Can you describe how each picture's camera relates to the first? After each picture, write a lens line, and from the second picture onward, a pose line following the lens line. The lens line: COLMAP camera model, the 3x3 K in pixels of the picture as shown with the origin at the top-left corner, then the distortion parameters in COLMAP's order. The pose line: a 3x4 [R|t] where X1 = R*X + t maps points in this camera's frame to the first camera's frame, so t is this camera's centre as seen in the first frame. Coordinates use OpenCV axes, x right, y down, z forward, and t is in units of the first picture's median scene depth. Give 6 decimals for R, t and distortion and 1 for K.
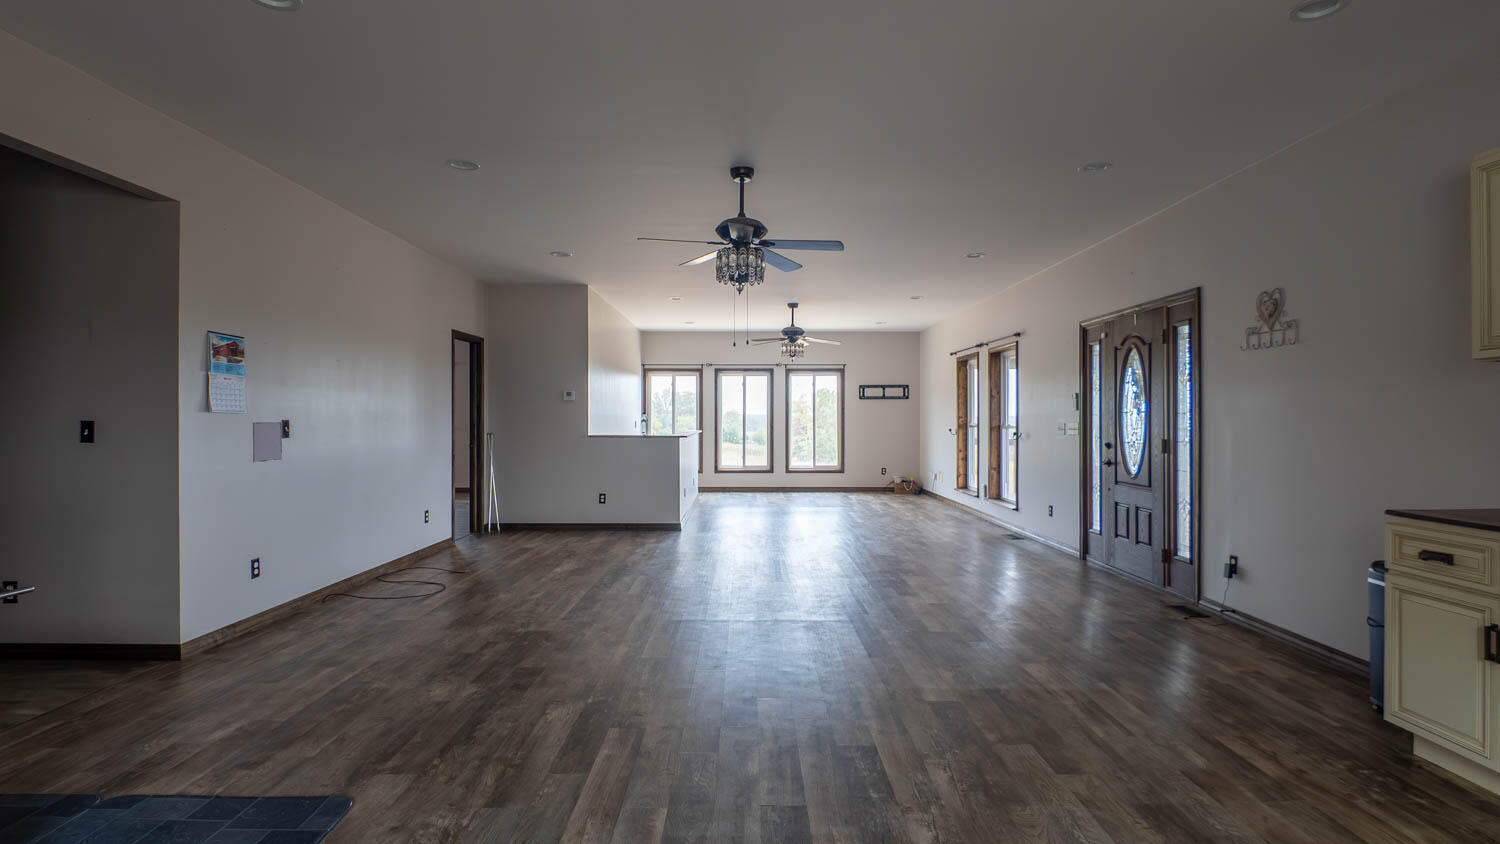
lens RADIAL K [[765.3, 0, 750.0], [0, 765.3, 422.0], [0, 0, 1]] dist [0.030586, -0.039522]
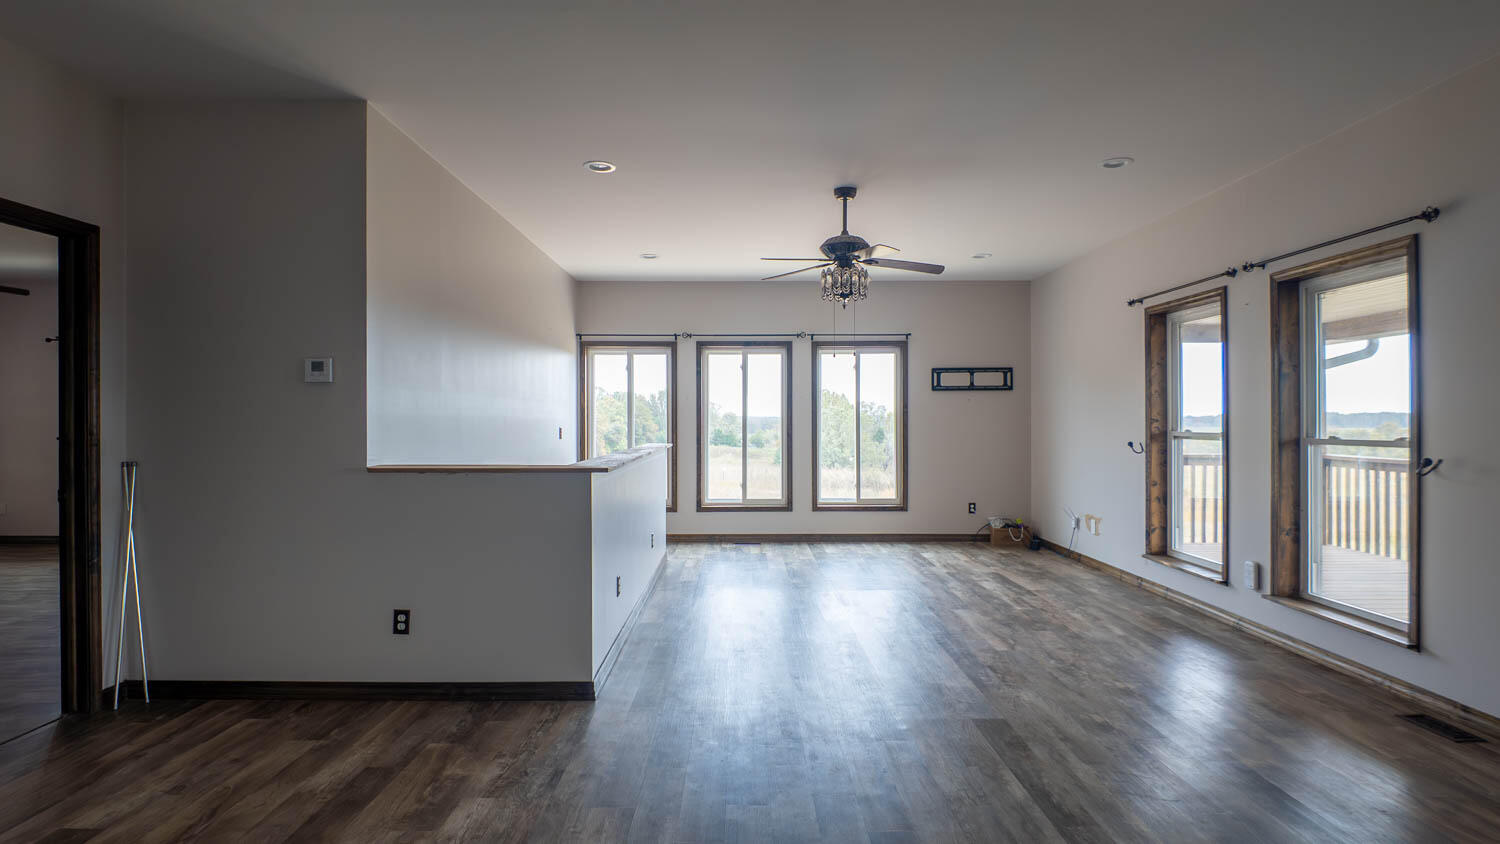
lens RADIAL K [[765.3, 0, 750.0], [0, 765.3, 422.0], [0, 0, 1]] dist [0.030586, -0.039522]
pose [[0.999995, -0.002058, 0.002495, -0.004837], [0.002065, 0.999994, -0.002839, -0.003372], [-0.002489, 0.002844, 0.999993, 0.390435]]
